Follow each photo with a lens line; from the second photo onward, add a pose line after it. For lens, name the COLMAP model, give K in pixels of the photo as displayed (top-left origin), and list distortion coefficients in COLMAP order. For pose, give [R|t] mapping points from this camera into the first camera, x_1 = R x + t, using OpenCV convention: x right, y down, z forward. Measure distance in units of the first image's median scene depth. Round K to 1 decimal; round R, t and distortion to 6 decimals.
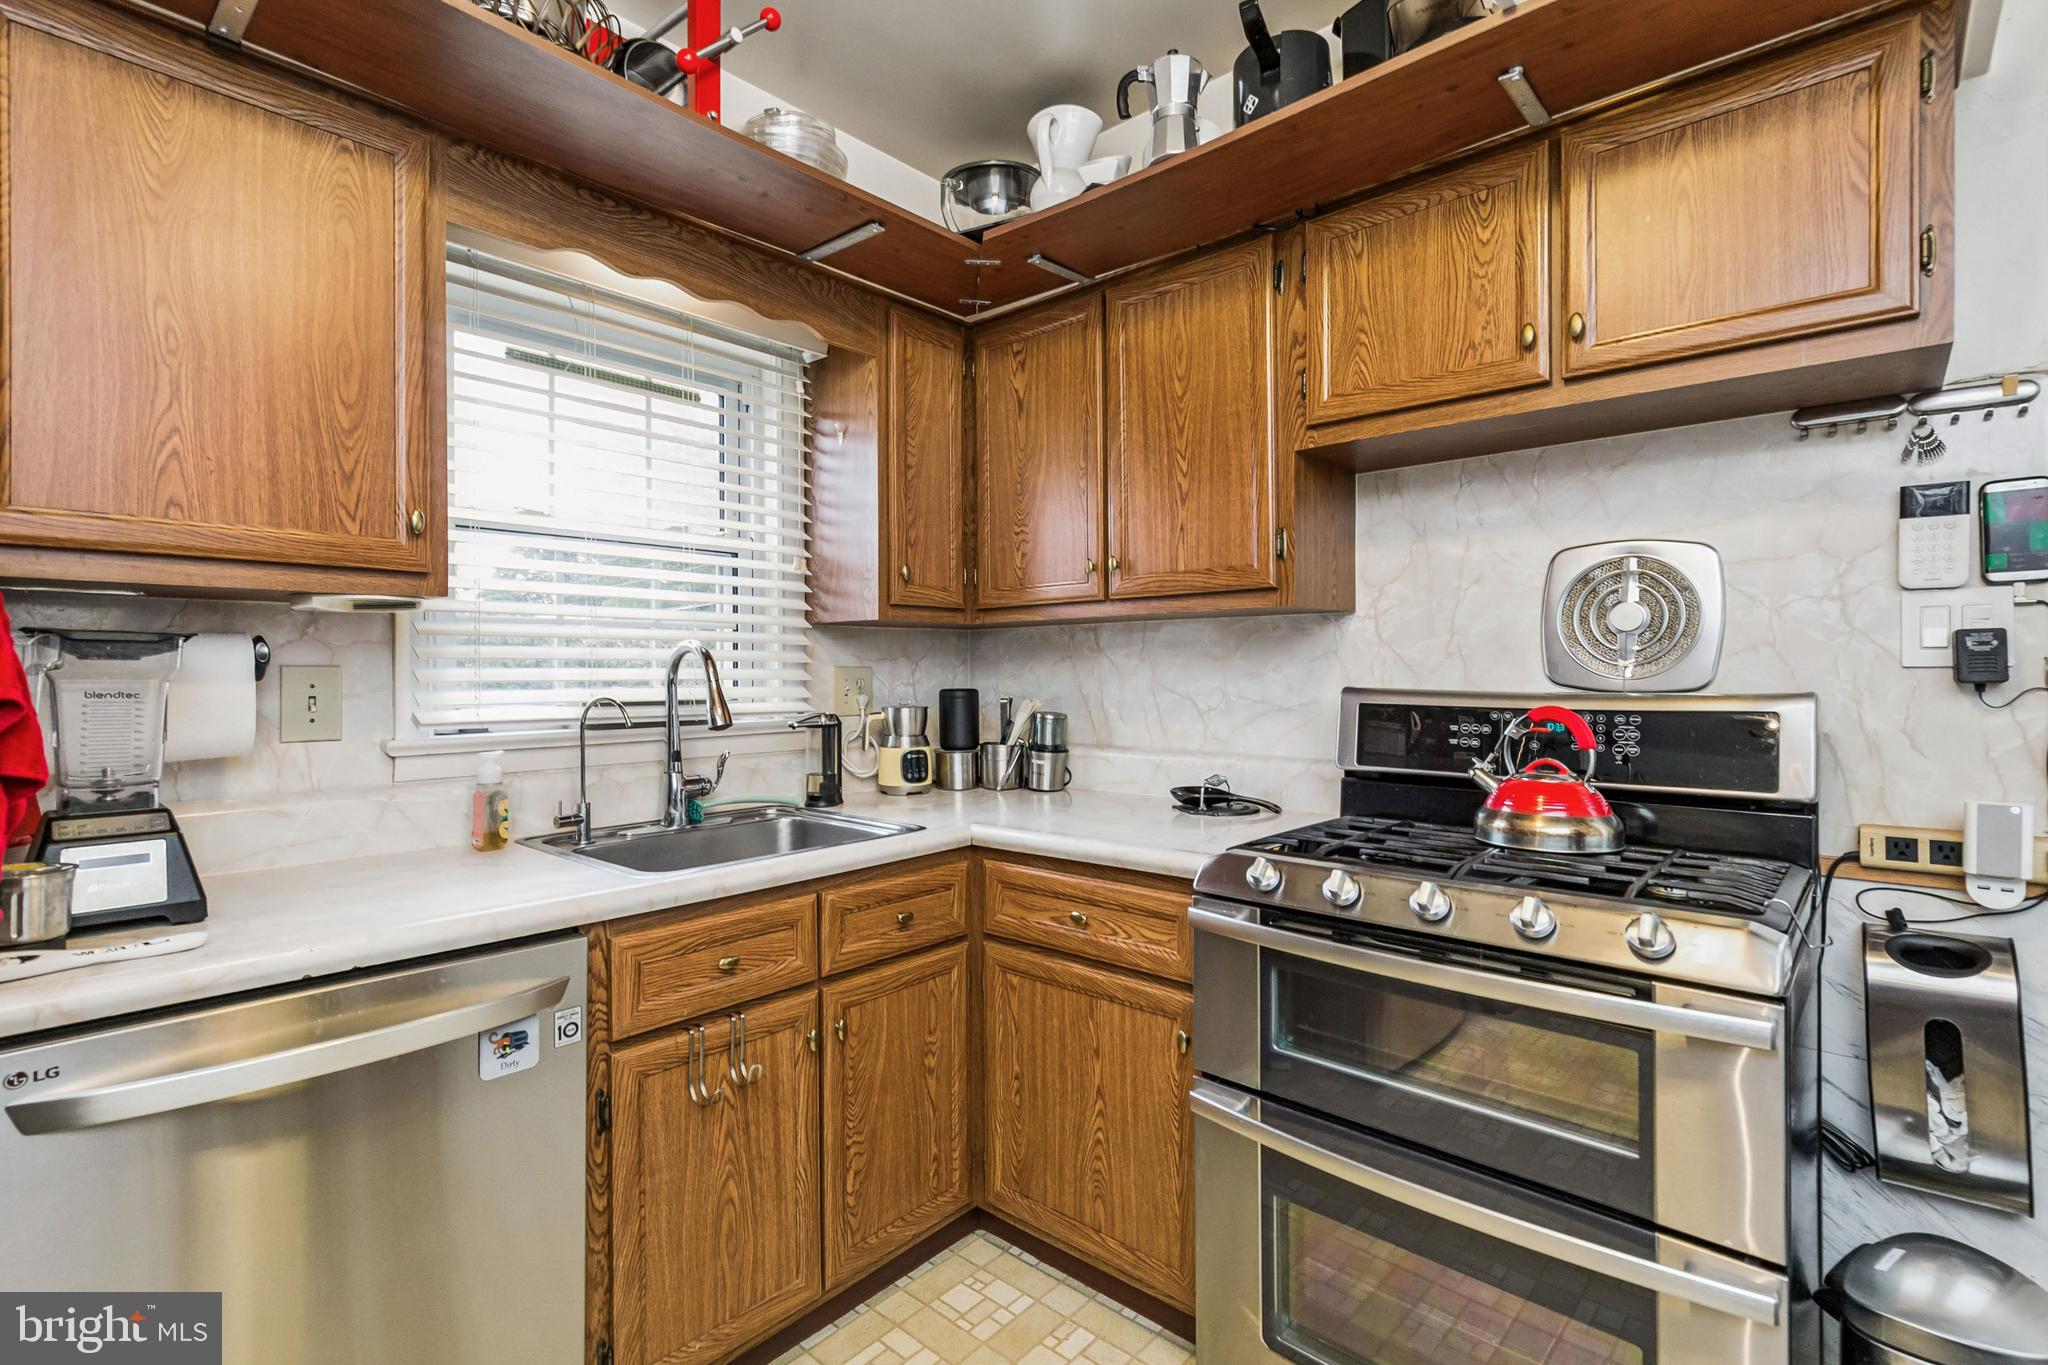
lens RADIAL K [[939.0, 0, 1036.1], [0, 939.0, 666.2], [0, 0, 1]] dist [0.011720, -0.005528]
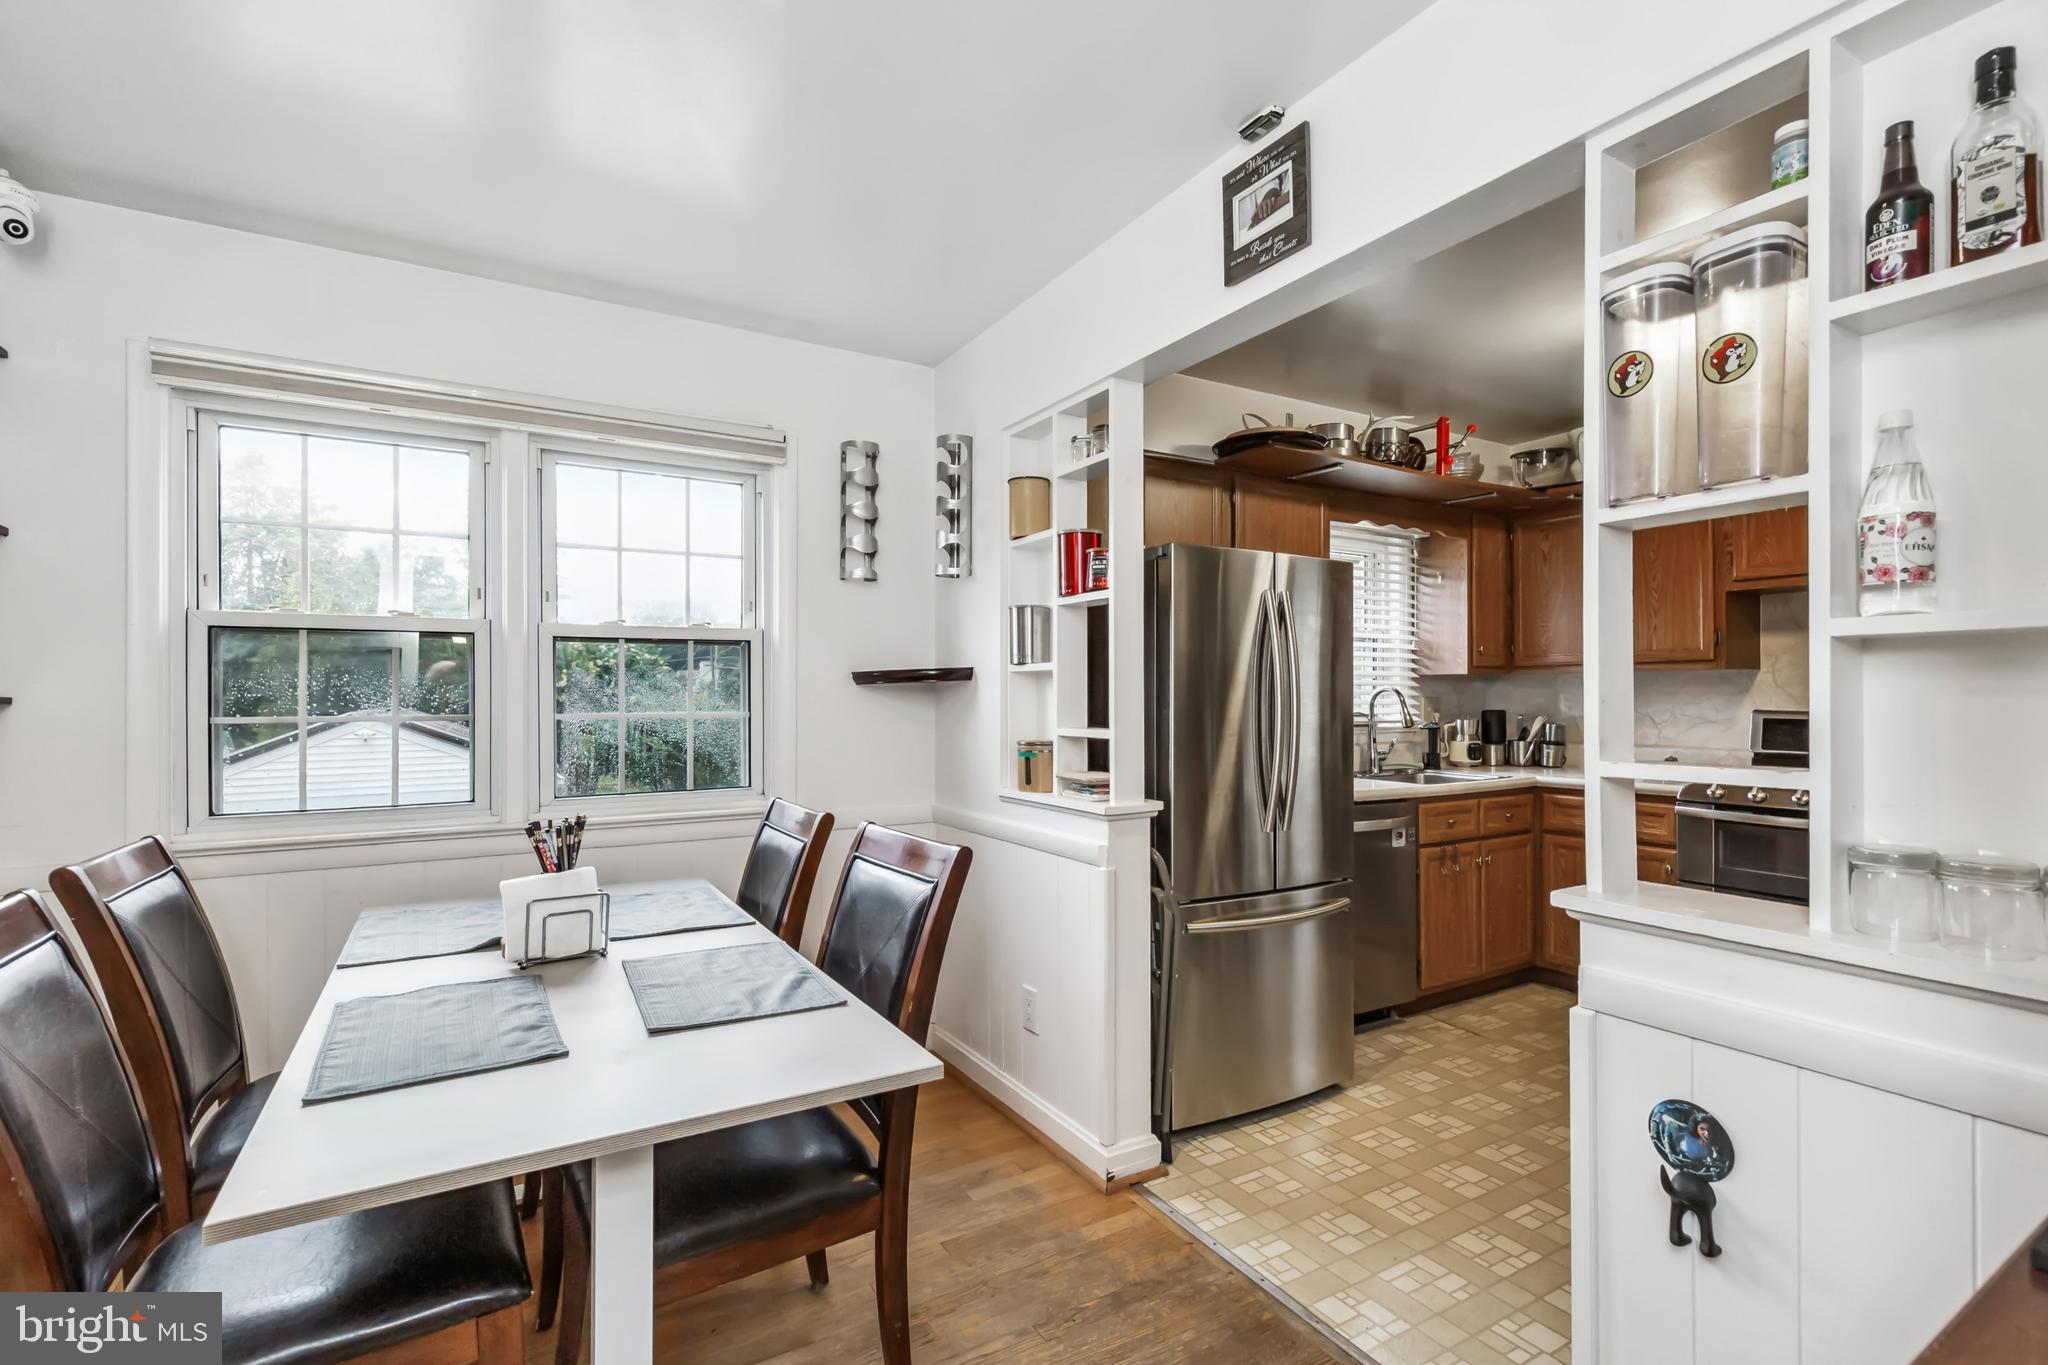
lens RADIAL K [[939.0, 0, 1028.4], [0, 939.0, 697.1], [0, 0, 1]] dist [0.011720, -0.005528]
pose [[0.953701, 0.002439, -0.300745, -0.533993], [-0.001636, 0.999994, 0.002921, -0.007298], [0.300751, -0.002293, 0.953700, -1.353721]]
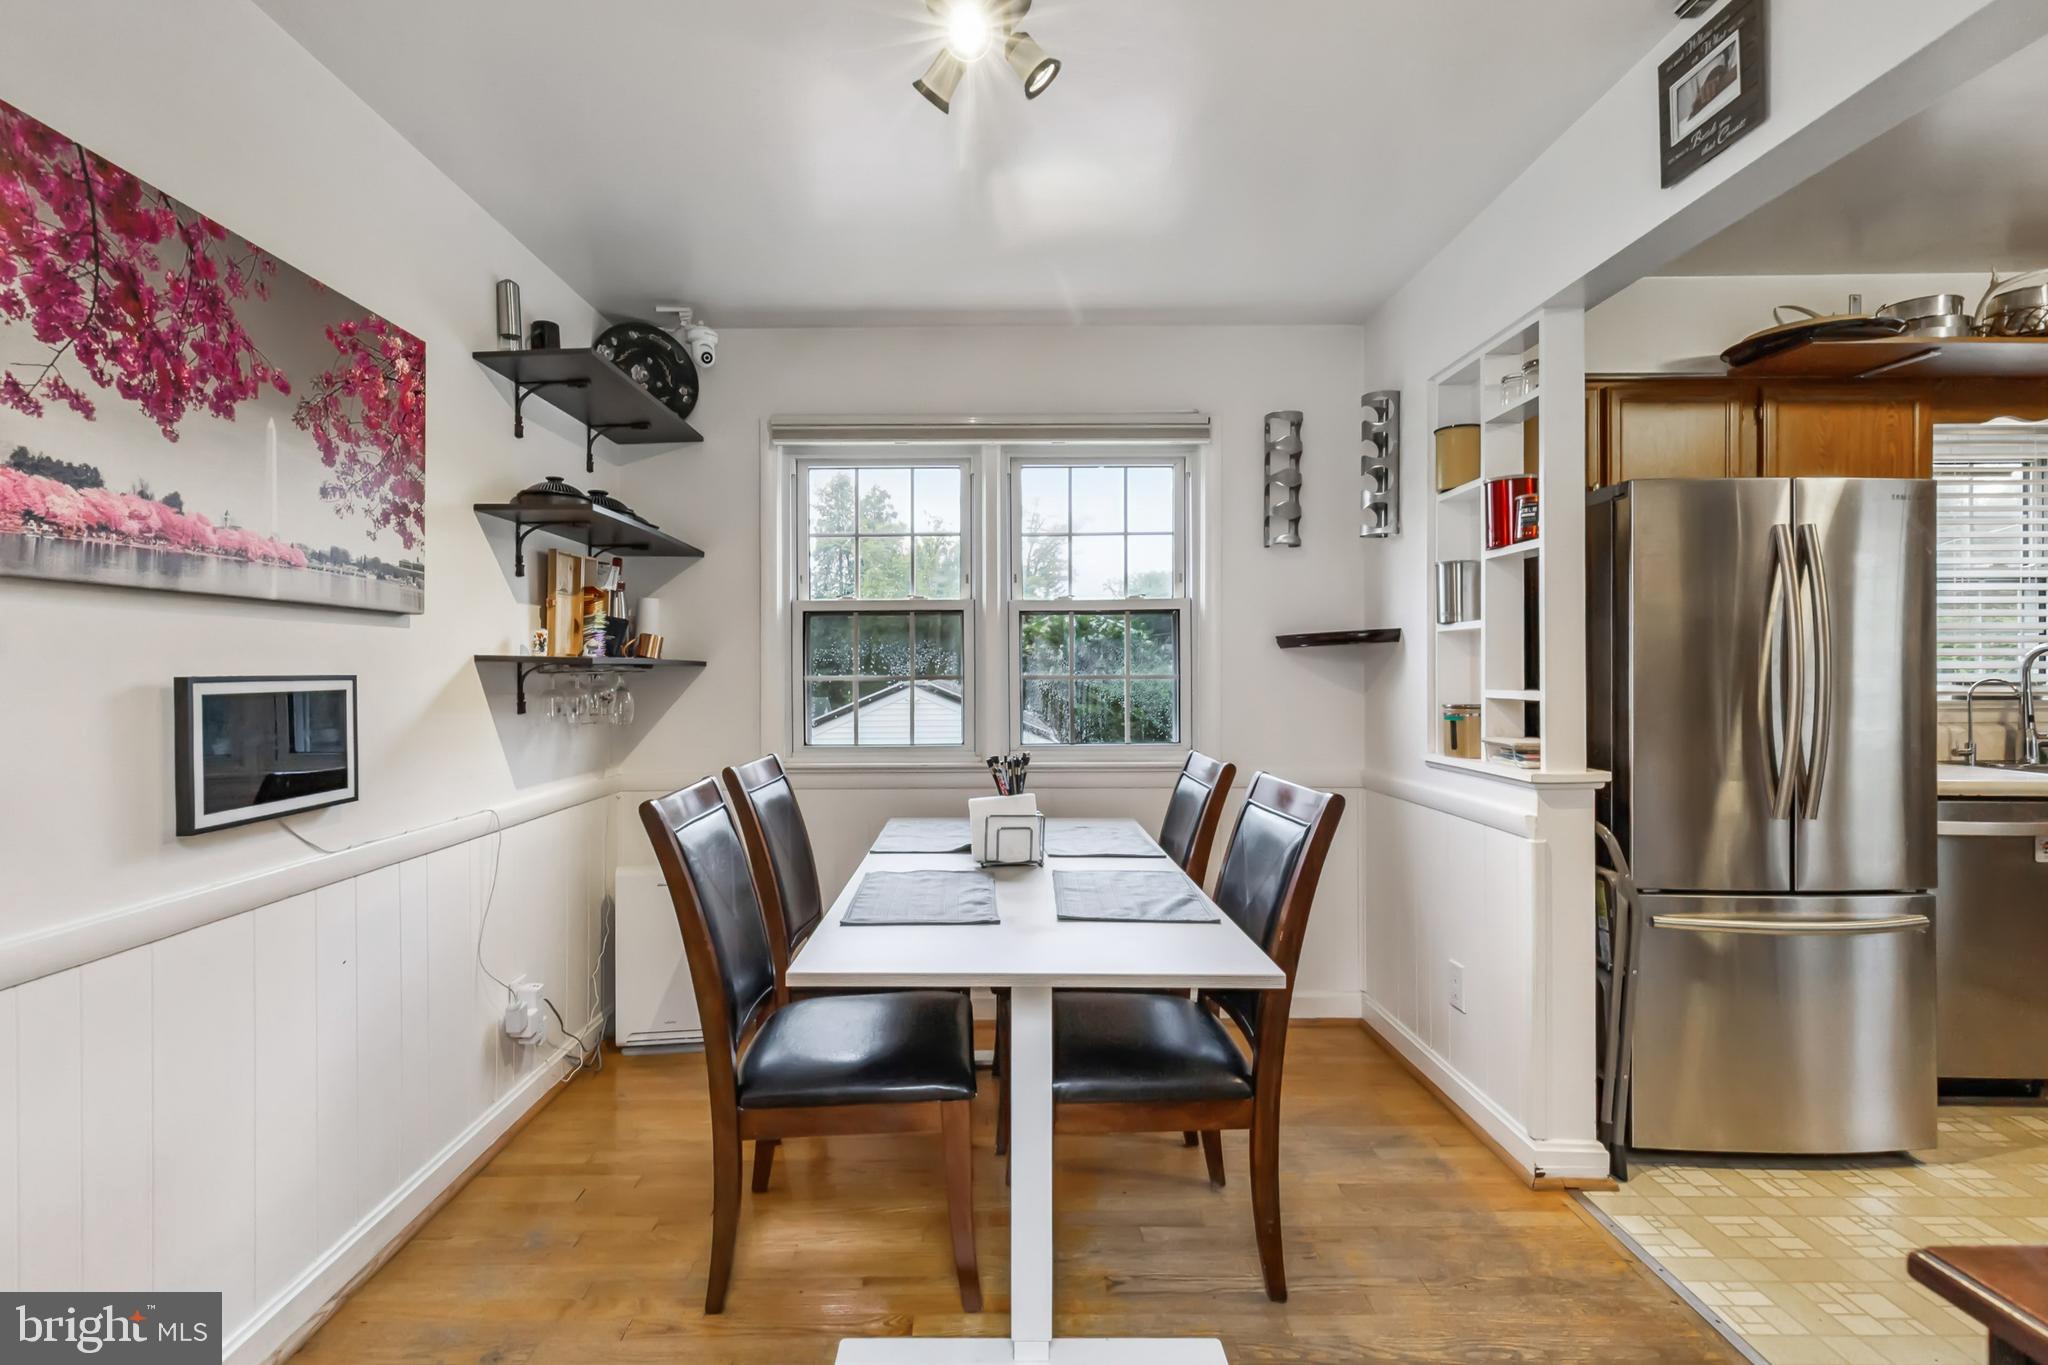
lens RADIAL K [[939.0, 0, 970.4], [0, 939.0, 676.3], [0, 0, 1]] dist [0.011720, -0.005528]
pose [[0.655224, 0.007501, -0.755398, -0.385674], [0.000938, 0.999942, 0.010743, 0.009318], [0.755434, -0.007748, 0.655179, -1.417603]]
